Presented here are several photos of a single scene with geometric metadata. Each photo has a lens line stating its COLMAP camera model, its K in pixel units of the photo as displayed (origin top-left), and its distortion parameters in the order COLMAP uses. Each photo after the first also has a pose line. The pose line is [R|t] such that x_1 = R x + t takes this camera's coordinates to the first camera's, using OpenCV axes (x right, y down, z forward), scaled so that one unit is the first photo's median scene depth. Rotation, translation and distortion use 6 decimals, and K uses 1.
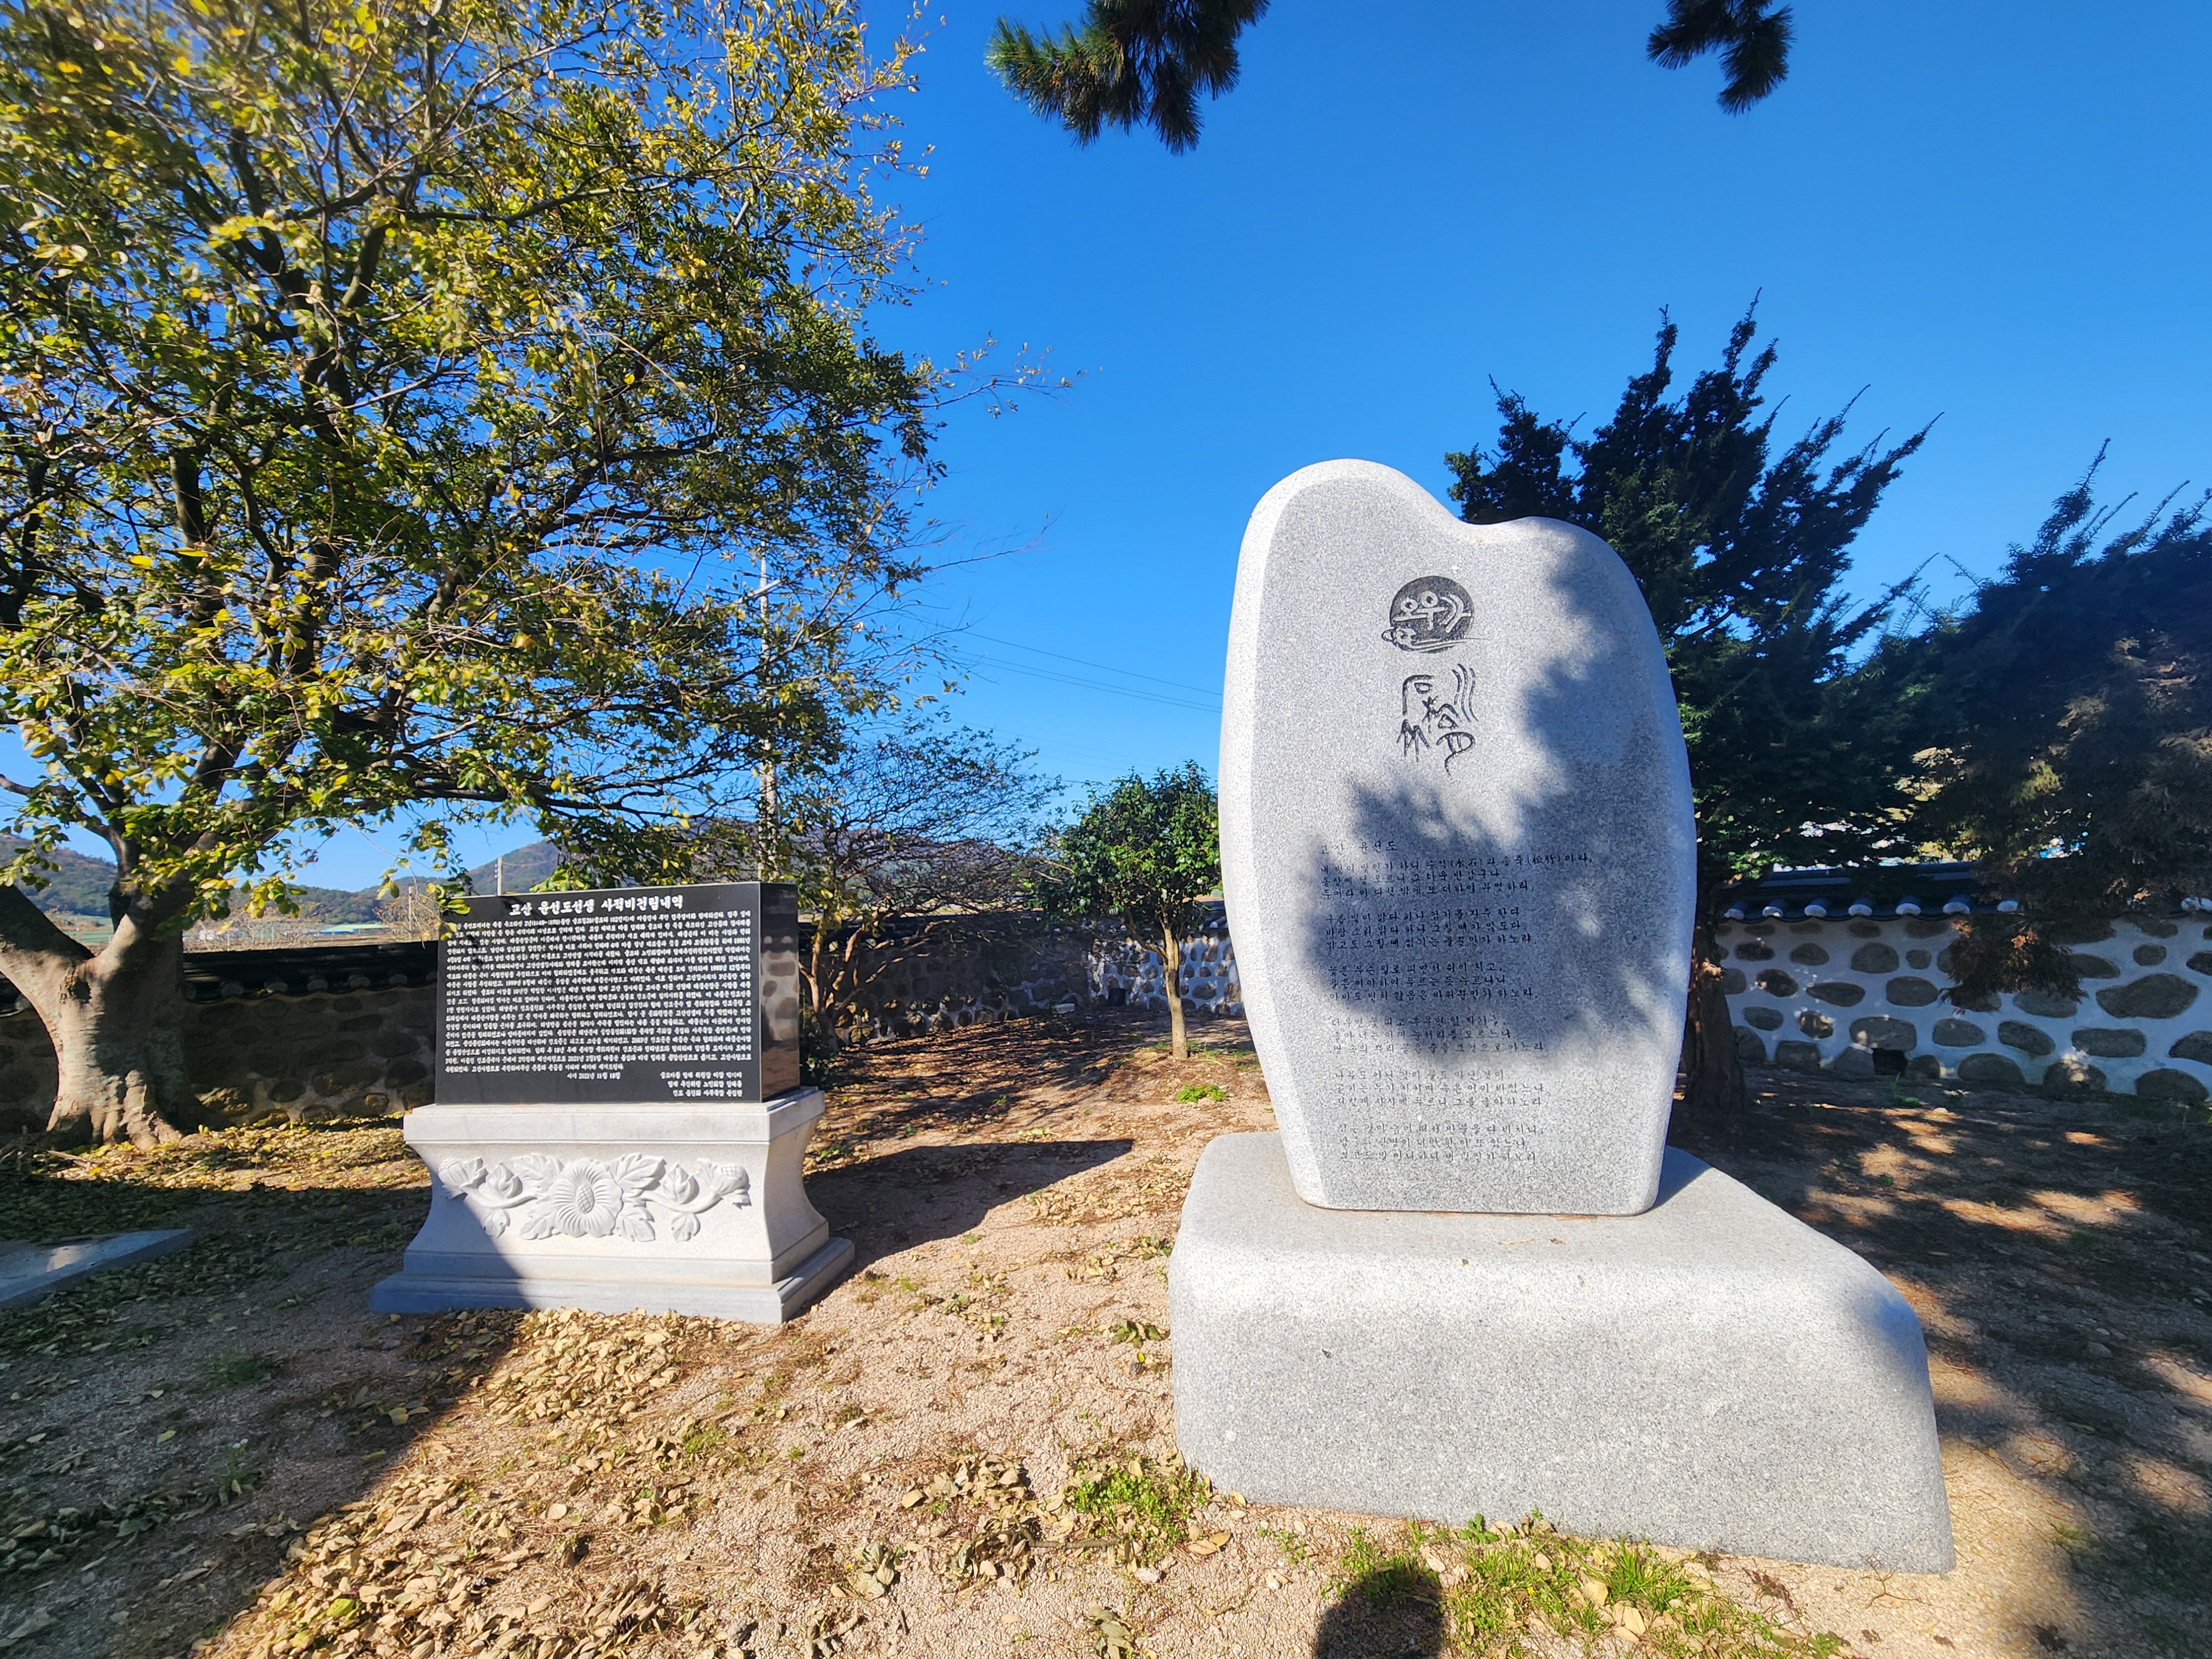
lens RADIAL K [[892.8, 0, 1106.0], [0, 892.8, 829.5], [0, 0, 1]] dist [0.015287, 0.000003]
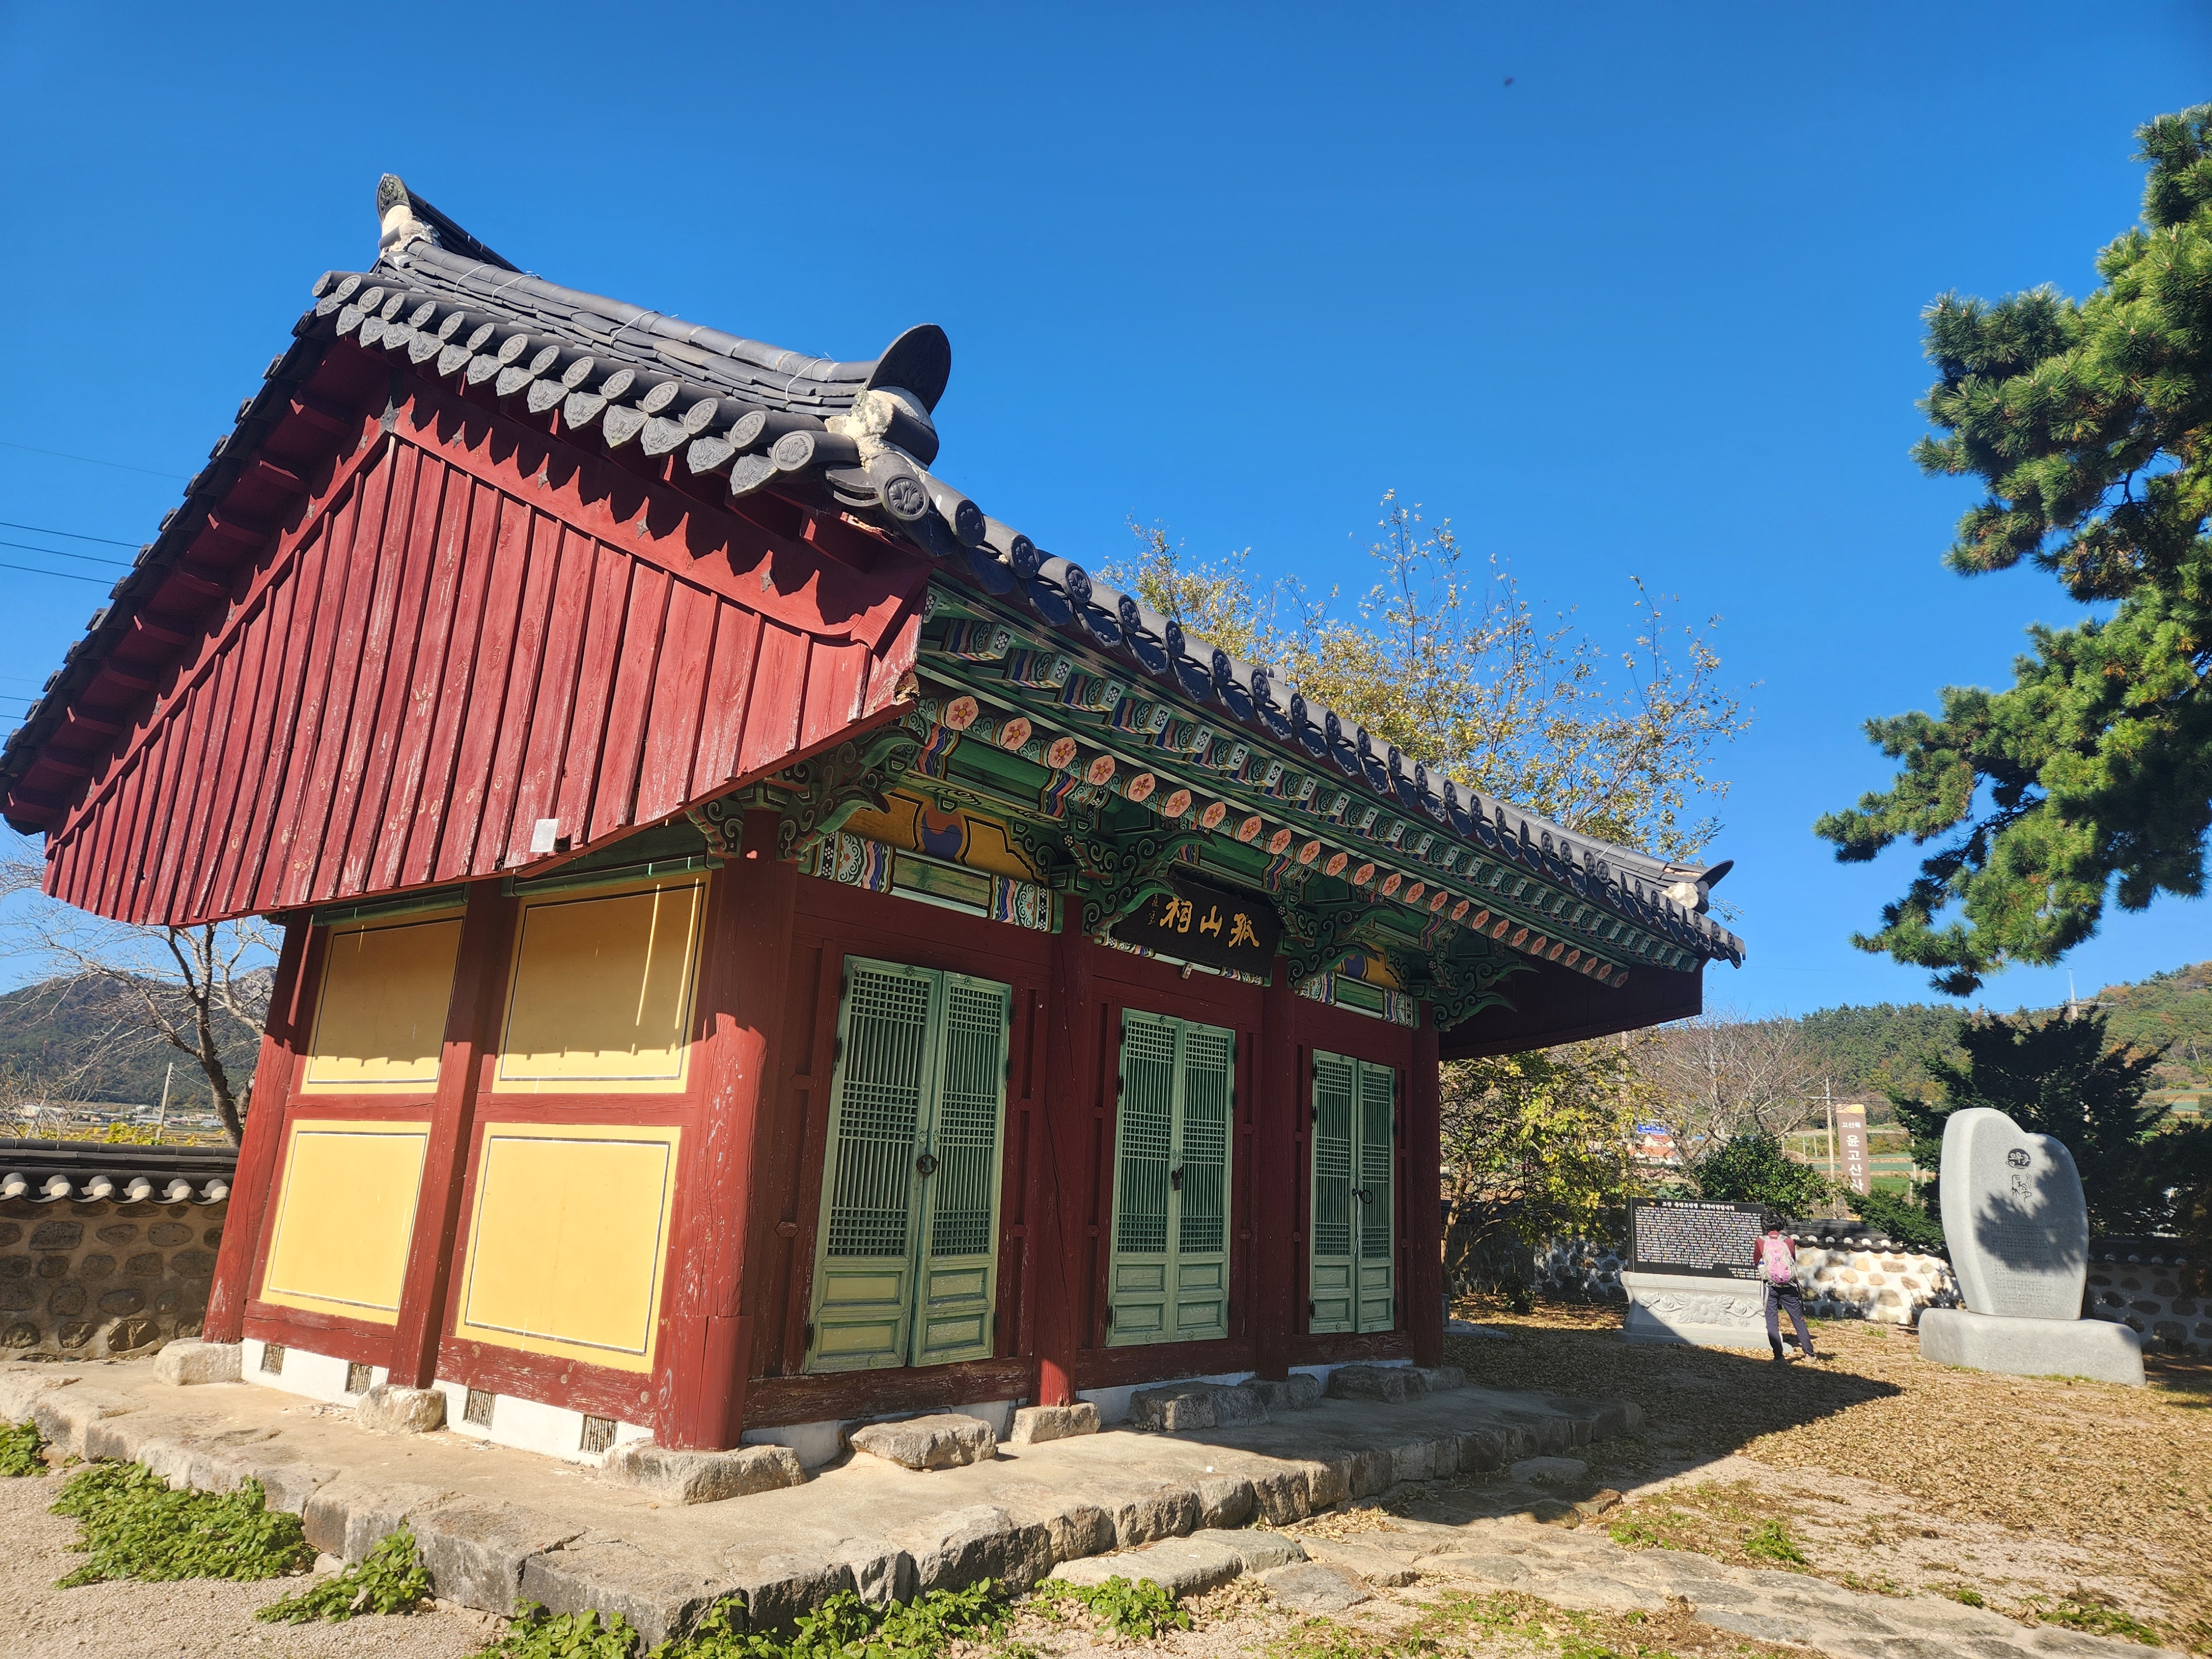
lens RADIAL K [[1463.5, 0, 1106.0], [0, 1463.5, 829.5], [0, 0, 1]] dist [0.033301, -0.000532]
pose [[0.994220, 0.102243, 0.032762, -2.769288], [-0.096305, 0.984165, -0.148811, -0.217745], [-0.047458, 0.144795, 0.988323, -3.788245]]
